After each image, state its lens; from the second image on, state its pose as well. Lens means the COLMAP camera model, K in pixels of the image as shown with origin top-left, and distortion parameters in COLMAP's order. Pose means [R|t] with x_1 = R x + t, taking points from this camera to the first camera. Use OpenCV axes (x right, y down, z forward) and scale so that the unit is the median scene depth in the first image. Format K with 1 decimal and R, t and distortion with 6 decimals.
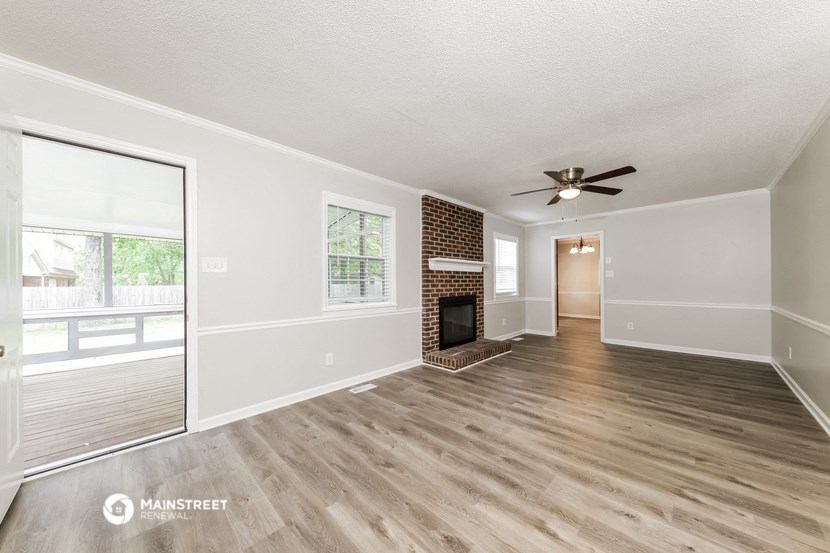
lens RADIAL K [[281.1, 0, 420.6], [0, 281.1, 277.1], [0, 0, 1]] dist [-0.002347, -0.000485]
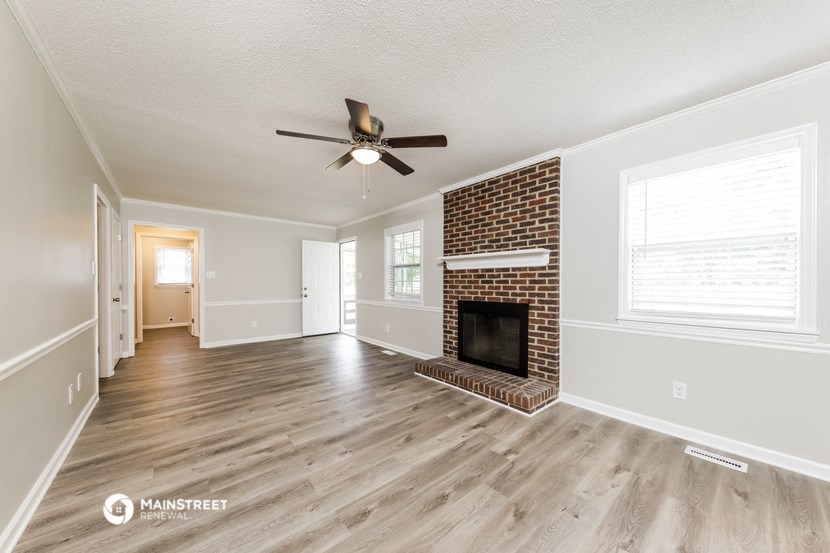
lens RADIAL K [[281.1, 0, 412.8], [0, 281.1, 283.8], [0, 0, 1]] dist [-0.002347, -0.000485]
pose [[-0.074985, 0.013811, -0.997089, 0.943485], [0.022984, 0.999662, 0.012118, 0.005970], [0.996920, -0.022008, -0.075277, 0.904532]]
